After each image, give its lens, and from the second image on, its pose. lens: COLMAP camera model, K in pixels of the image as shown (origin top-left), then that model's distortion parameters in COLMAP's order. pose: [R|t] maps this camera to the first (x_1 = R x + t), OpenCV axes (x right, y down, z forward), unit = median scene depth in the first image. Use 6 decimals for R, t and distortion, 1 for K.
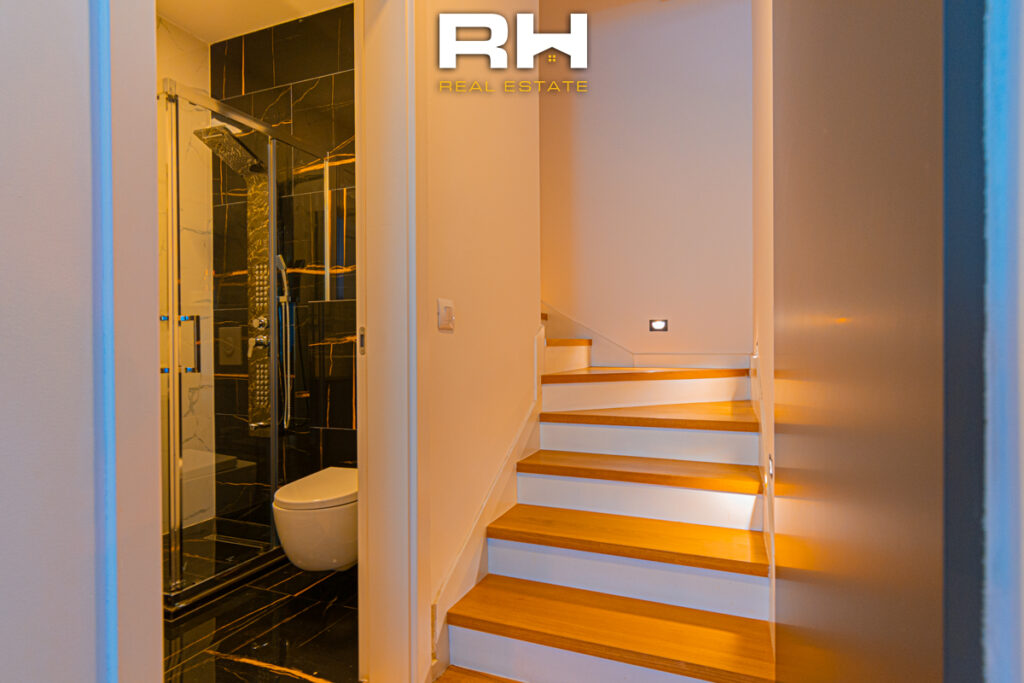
lens RADIAL K [[531.8, 0, 516.0], [0, 531.8, 344.1], [0, 0, 1]] dist [0.005790, 0.000721]
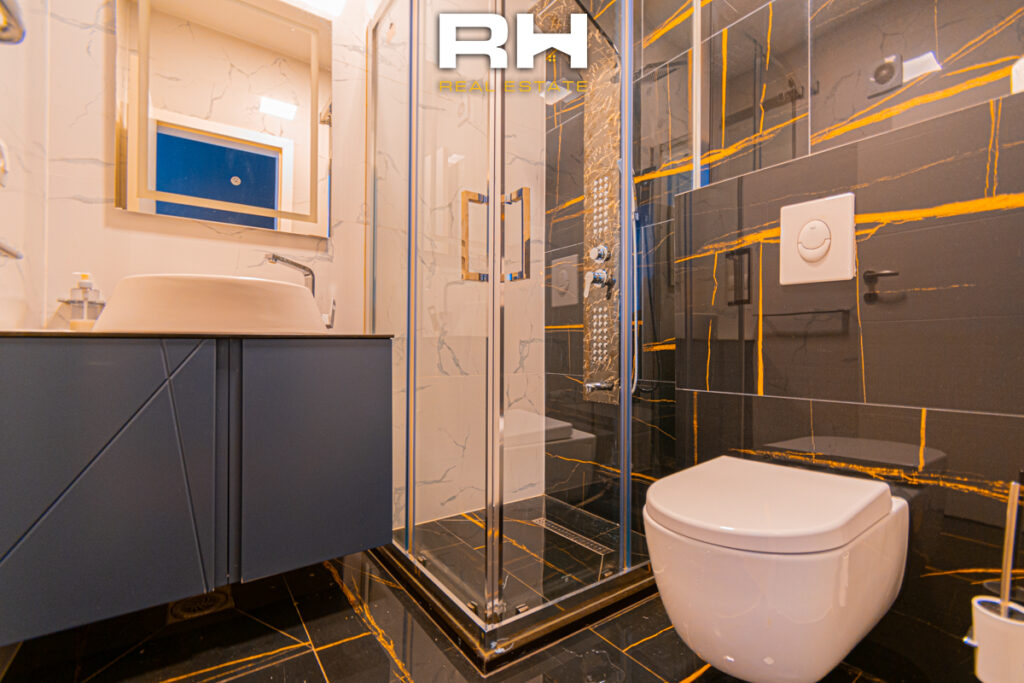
lens RADIAL K [[454.5, 0, 513.4], [0, 454.5, 348.5], [0, 0, 1]] dist [0.001669, 0.000165]
pose [[0.837762, 0.009840, -0.545946, -0.226281], [-0.011977, 0.999928, -0.000357, 0.098518], [0.545904, 0.006838, 0.837820, 0.389013]]
